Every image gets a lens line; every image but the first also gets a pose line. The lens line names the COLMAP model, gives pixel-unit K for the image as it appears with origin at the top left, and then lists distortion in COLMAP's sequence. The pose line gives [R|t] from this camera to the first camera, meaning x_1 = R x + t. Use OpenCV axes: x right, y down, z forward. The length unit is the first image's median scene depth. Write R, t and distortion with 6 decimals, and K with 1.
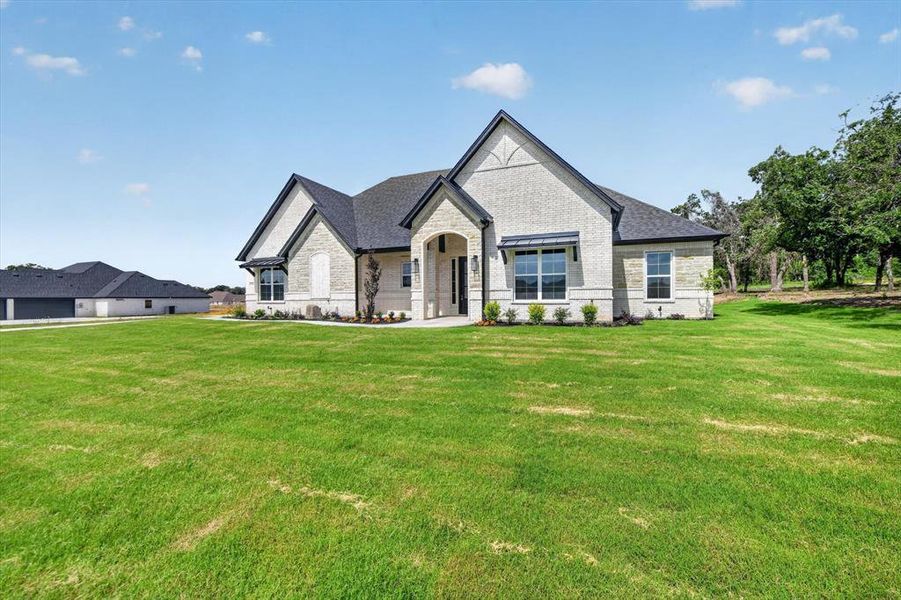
lens RADIAL K [[359.9, 0, 454.8], [0, 359.9, 297.7], [0, 0, 1]] dist [-0.007484, -0.000137]
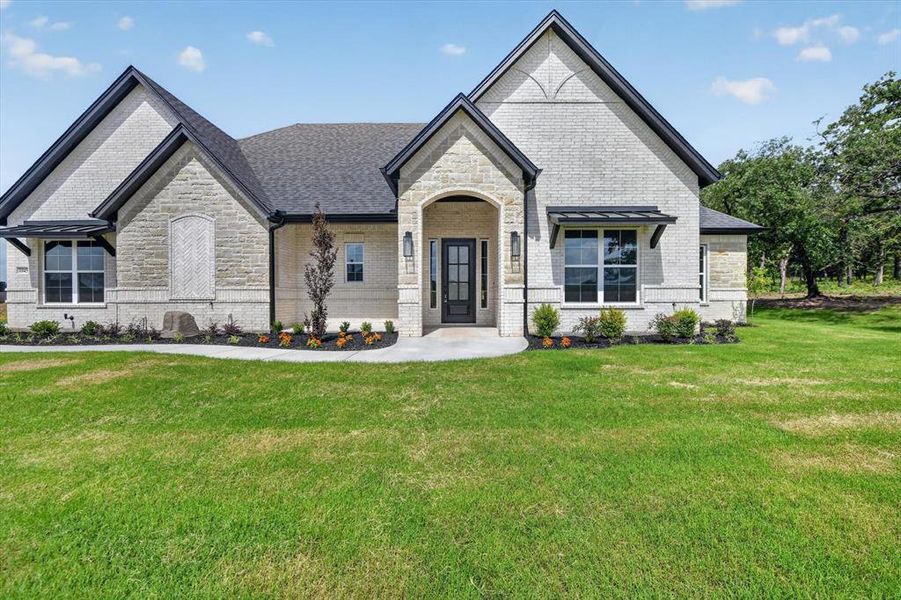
lens RADIAL K [[359.9, 0, 454.8], [0, 359.9, 297.7], [0, 0, 1]] dist [-0.007484, -0.000137]
pose [[0.930927, 0.004355, 0.365179, -0.242398], [-0.004420, 0.999990, -0.000657, -0.002161], [-0.365179, -0.001002, 0.930937, 0.414488]]
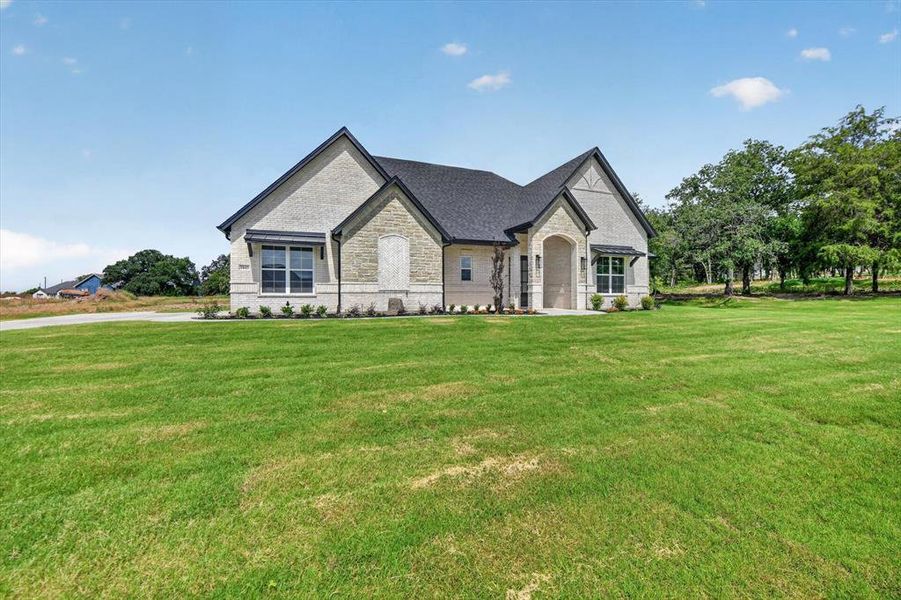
lens RADIAL K [[359.9, 0, 454.8], [0, 359.9, 297.7], [0, 0, 1]] dist [-0.007484, -0.000137]
pose [[0.735149, -0.000026, 0.677906, -1.003310], [-0.005803, 0.999963, 0.006332, 0.014781], [-0.677881, -0.008589, 0.735122, 0.351094]]
